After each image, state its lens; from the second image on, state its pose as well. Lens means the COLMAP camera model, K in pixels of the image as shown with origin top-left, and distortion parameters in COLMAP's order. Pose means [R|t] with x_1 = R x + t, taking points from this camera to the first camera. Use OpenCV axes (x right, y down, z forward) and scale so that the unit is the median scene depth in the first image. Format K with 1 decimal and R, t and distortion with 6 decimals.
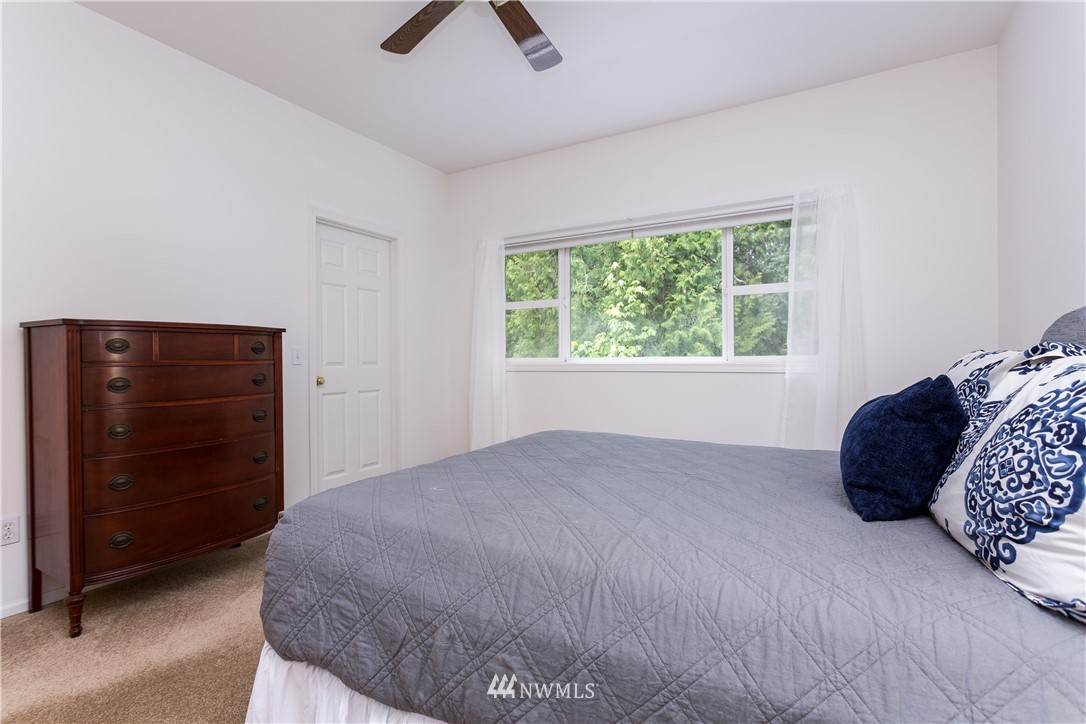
lens RADIAL K [[514.0, 0, 547.5], [0, 514.0, 361.6], [0, 0, 1]] dist [0.000627, -0.000233]
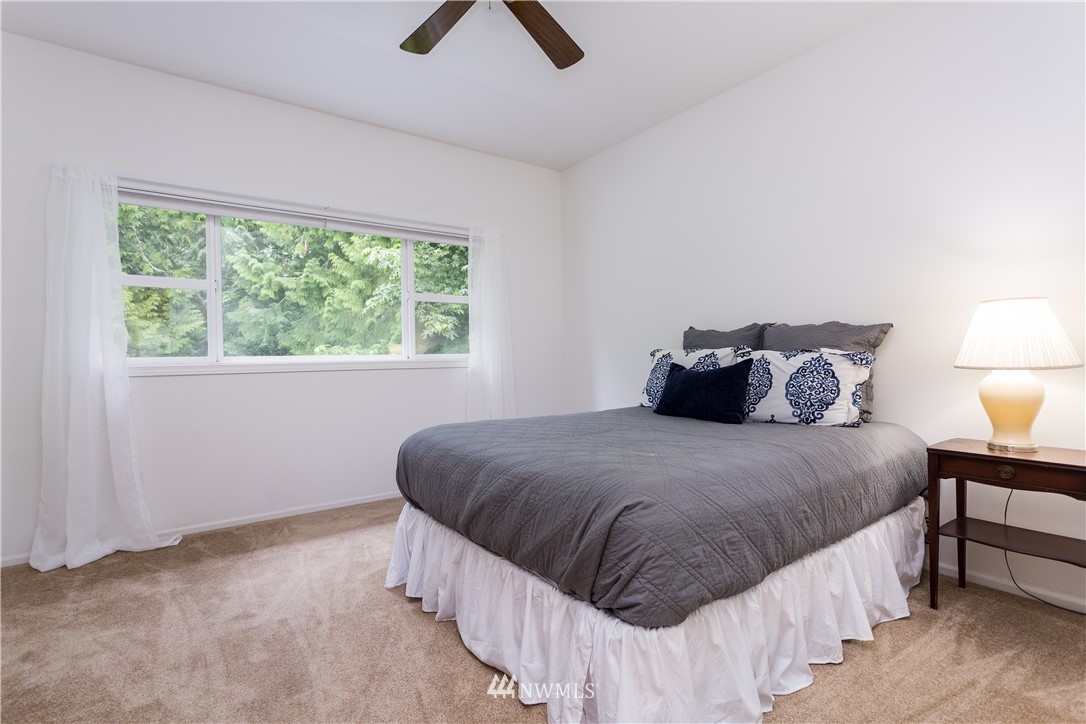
lens RADIAL K [[514.0, 0, 539.8], [0, 514.0, 362.8], [0, 0, 1]] dist [0.000627, -0.000233]
pose [[0.418974, -0.014485, 0.907882, -0.621424], [0.017304, 0.999819, 0.007966, 0.004167], [-0.907833, 0.012372, 0.419149, 0.307665]]
